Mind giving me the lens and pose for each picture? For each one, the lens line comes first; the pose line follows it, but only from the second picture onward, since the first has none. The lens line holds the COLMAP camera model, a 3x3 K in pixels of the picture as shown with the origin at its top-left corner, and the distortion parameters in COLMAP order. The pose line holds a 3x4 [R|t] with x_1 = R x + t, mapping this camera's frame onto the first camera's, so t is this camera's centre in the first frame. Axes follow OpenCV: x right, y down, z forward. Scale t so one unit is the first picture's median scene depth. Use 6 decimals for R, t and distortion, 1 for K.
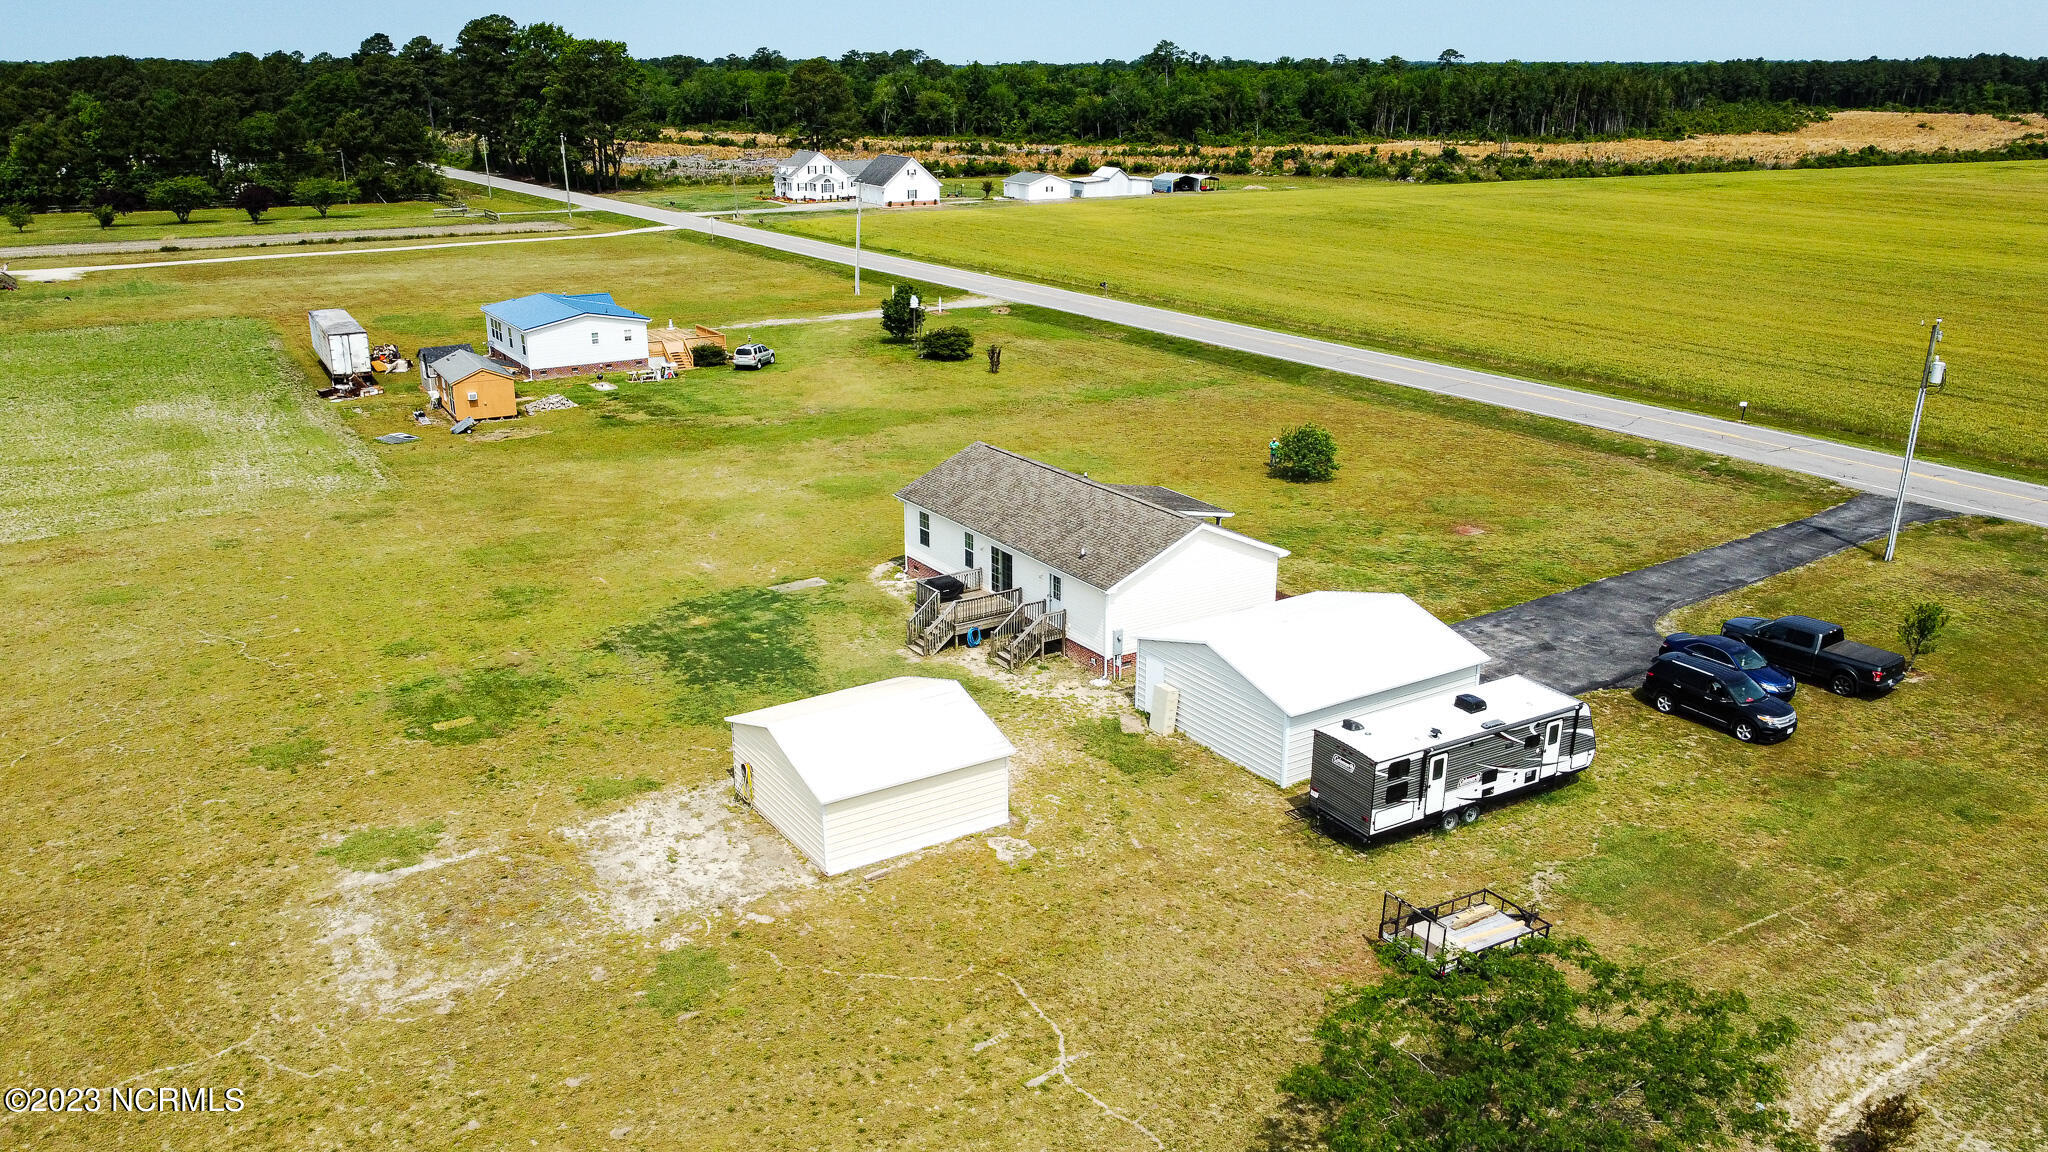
lens RADIAL K [[1494.0, 0, 960.7], [0, 1494.0, 575.9], [0, 0, 1]] dist [-0.026499, -0.000228]
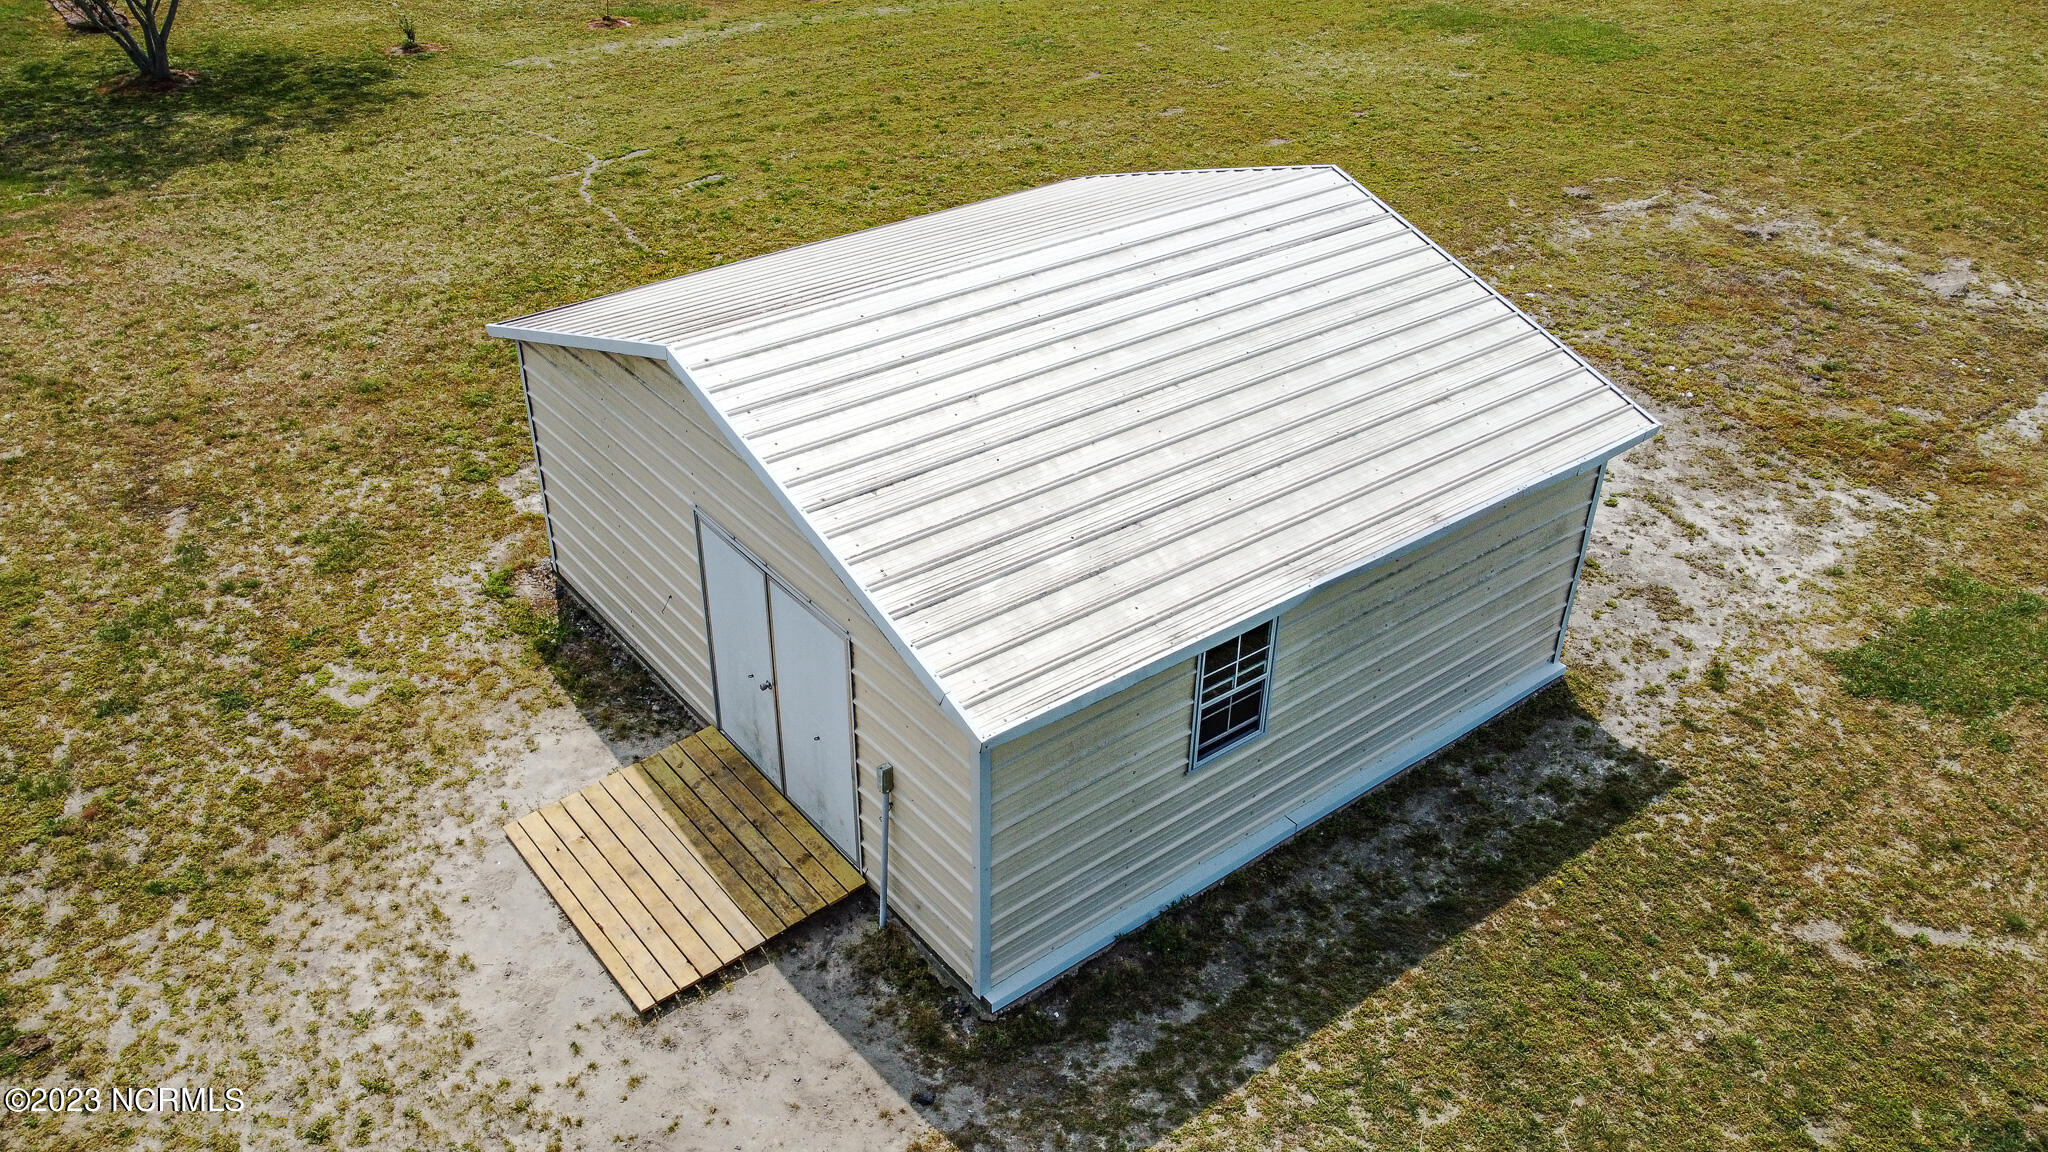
lens RADIAL K [[1556.1, 0, 1024.0], [0, 1556.1, 576.0], [0, 0, 1]] dist [-0.002185, -0.006224]
pose [[-0.991924, 0.067576, -0.107334, -0.021887], [-0.042184, 0.622306, 0.781636, -0.065095], [0.119615, 0.779851, -0.614430, 0.914963]]
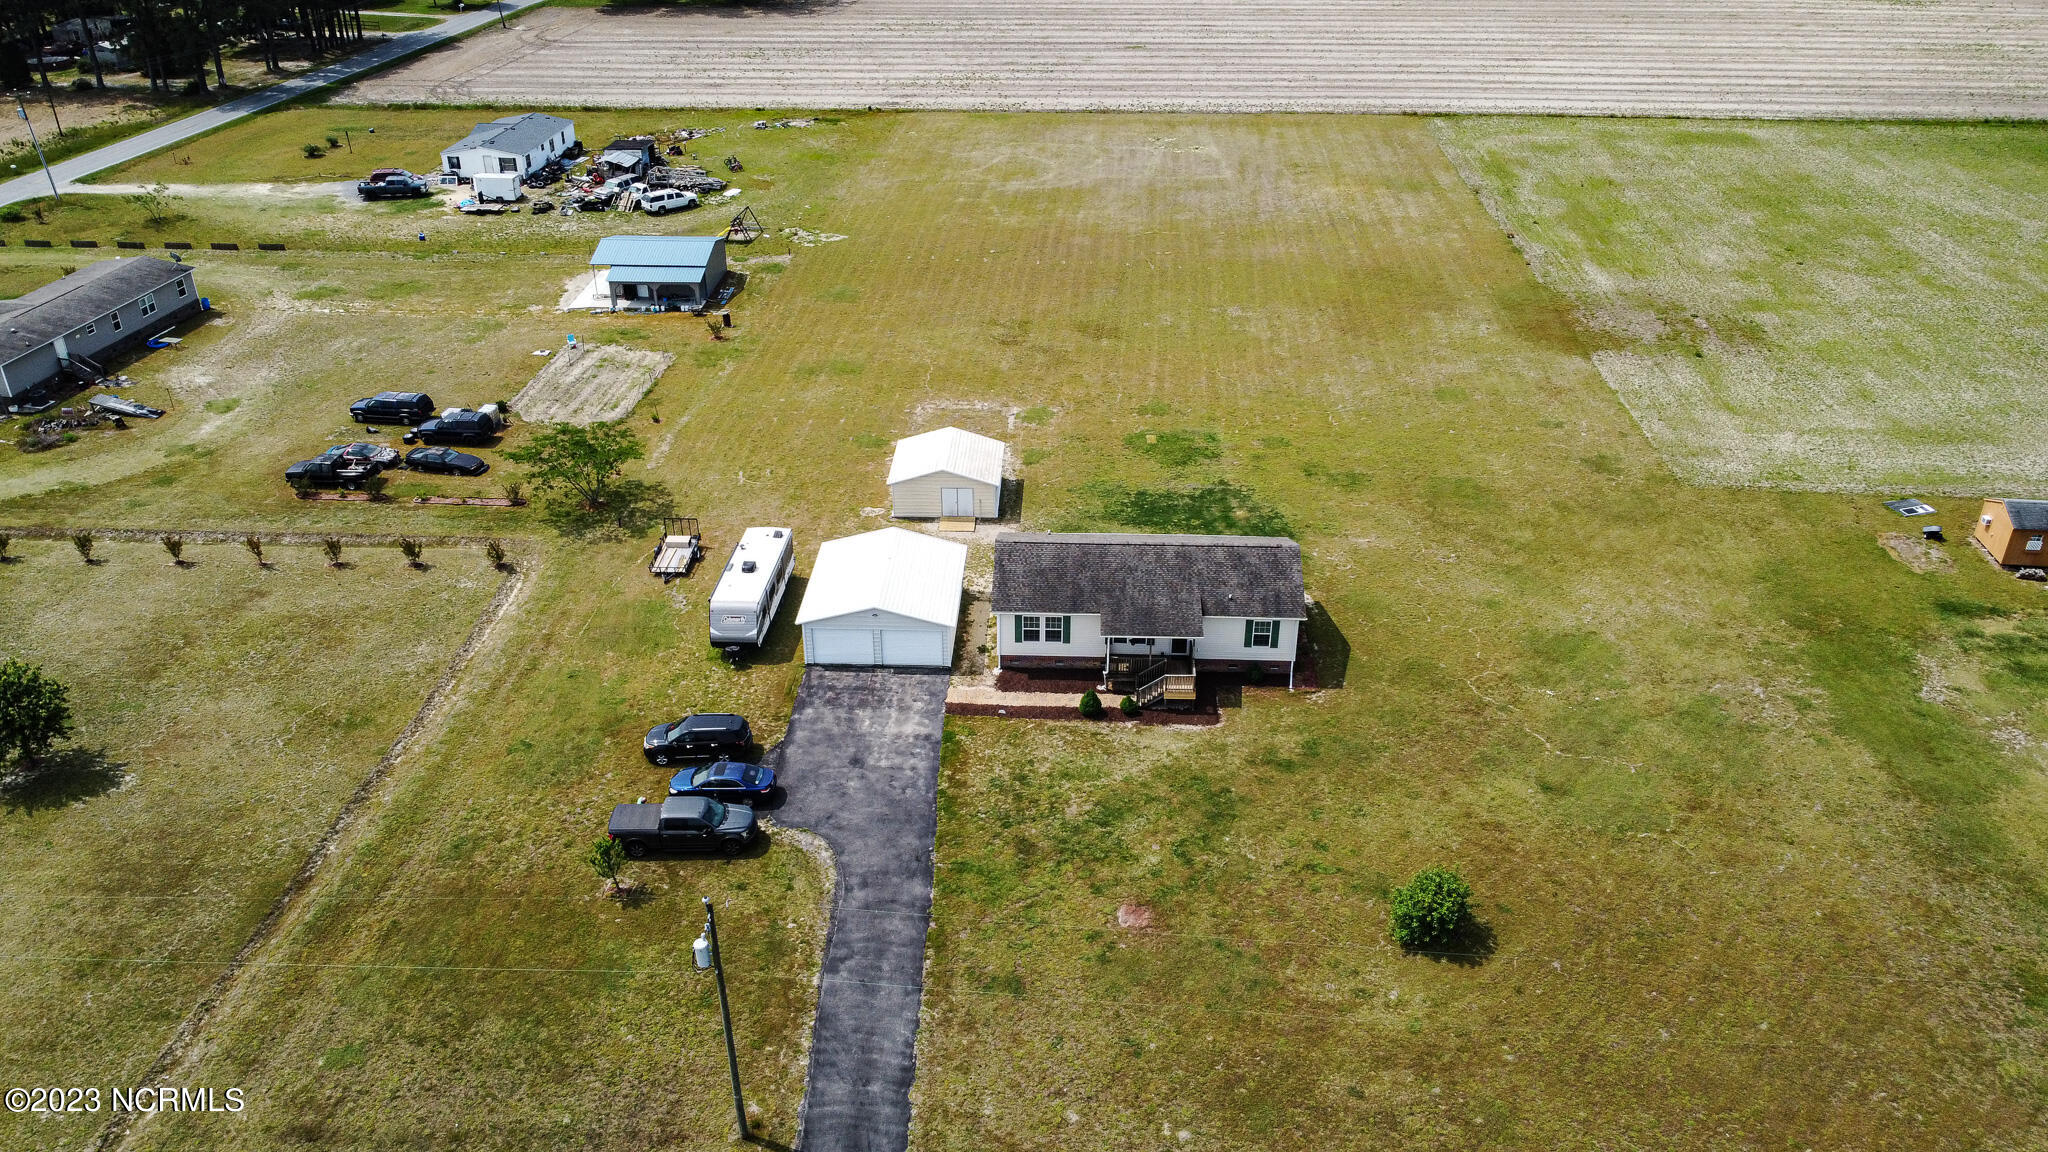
lens RADIAL K [[1556.1, 0, 1024.0], [0, 1556.1, 576.0], [0, 0, 1]] dist [-0.002185, -0.006224]
pose [[-0.541689, 0.418671, -0.728895, 1.171087], [-0.264484, 0.738201, 0.620571, -0.883766], [0.797886, 0.528937, -0.289143, 1.377281]]
